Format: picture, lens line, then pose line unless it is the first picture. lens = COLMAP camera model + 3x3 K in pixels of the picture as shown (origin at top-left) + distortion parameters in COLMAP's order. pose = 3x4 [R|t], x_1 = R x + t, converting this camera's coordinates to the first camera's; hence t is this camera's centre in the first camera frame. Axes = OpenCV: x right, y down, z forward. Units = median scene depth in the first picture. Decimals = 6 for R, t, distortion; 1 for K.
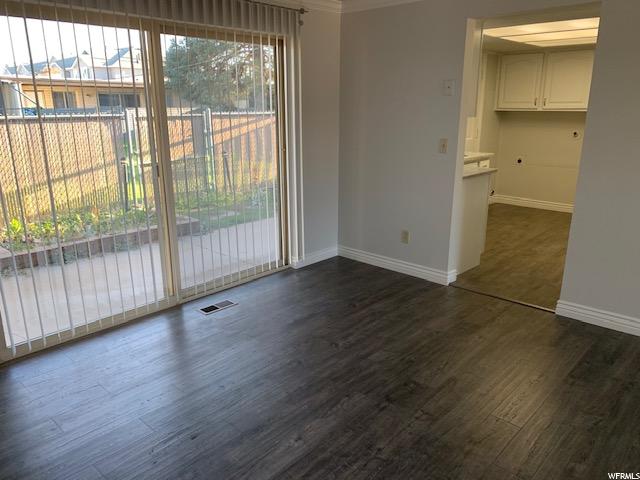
lens RADIAL K [[486.3, 0, 332.8], [0, 486.3, 237.5], [0, 0, 1]] dist [0.008398, -0.006022]
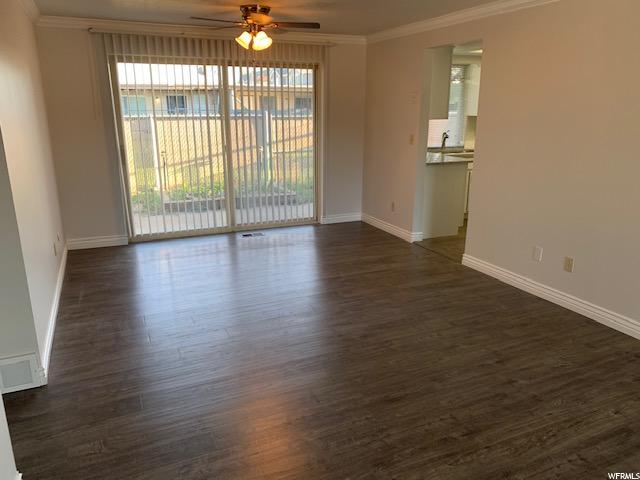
lens RADIAL K [[491.6, 0, 341.5], [0, 491.6, 240.0], [0, 0, 1]] dist [0.045986, 0.001689]
pose [[0.925497, 0.102712, -0.364561, 0.467674], [-0.103500, 0.994477, 0.017435, 0.073431], [0.364338, 0.021596, 0.931016, -0.298460]]
